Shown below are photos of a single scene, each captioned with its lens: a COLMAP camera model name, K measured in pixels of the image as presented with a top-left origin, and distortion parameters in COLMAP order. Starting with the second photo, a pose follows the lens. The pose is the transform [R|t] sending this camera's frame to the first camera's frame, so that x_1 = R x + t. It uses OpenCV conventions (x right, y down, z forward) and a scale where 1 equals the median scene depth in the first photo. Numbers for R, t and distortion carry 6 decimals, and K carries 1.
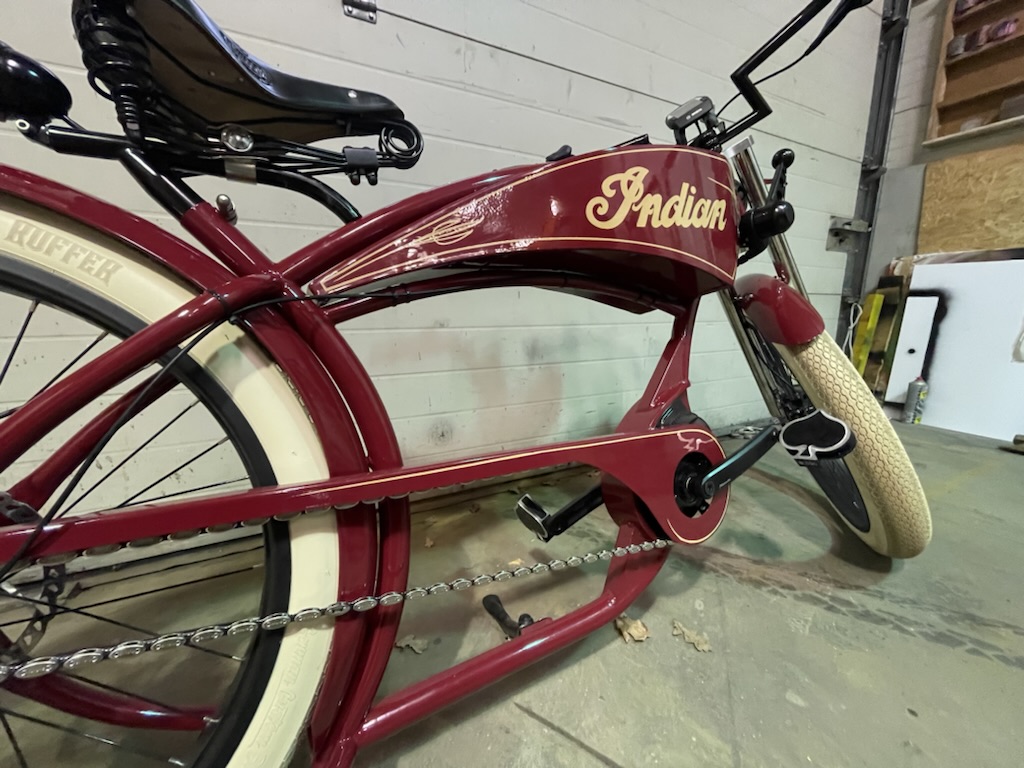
lens RADIAL K [[412.5, 0, 510.1], [0, 412.5, 387.8], [0, 0, 1]] dist [-0.012807, 0.006804]
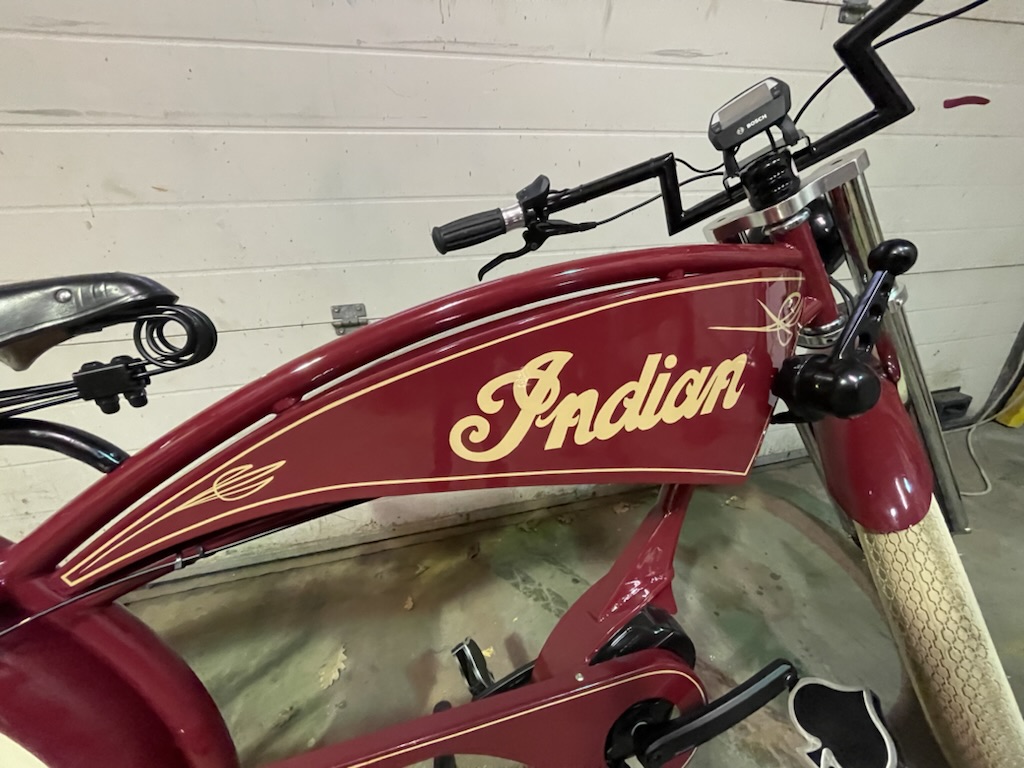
lens RADIAL K [[413.6, 0, 512.0], [0, 413.6, 384.0], [0, 0, 1]] dist [-0.004146, -0.000313]
pose [[0.973350, 0.067238, -0.219248, 0.365588], [-0.017739, 0.975263, 0.220337, -0.583828], [0.228639, -0.210576, 0.950464, 0.403801]]
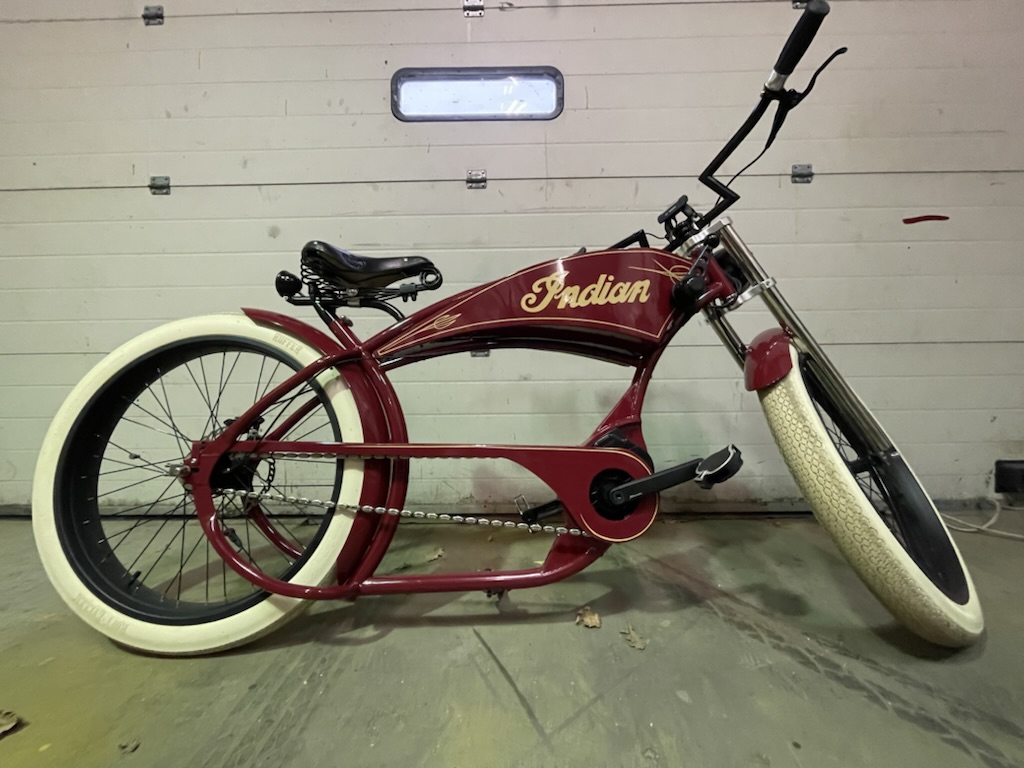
lens RADIAL K [[416.8, 0, 513.3], [0, 416.8, 387.8], [0, 0, 1]] dist [0.001468, -0.000112]
pose [[0.881868, 0.007830, -0.471431, 0.844390], [-0.079404, 0.988048, -0.132124, 0.111986], [0.464762, 0.153950, 0.871950, -0.361819]]
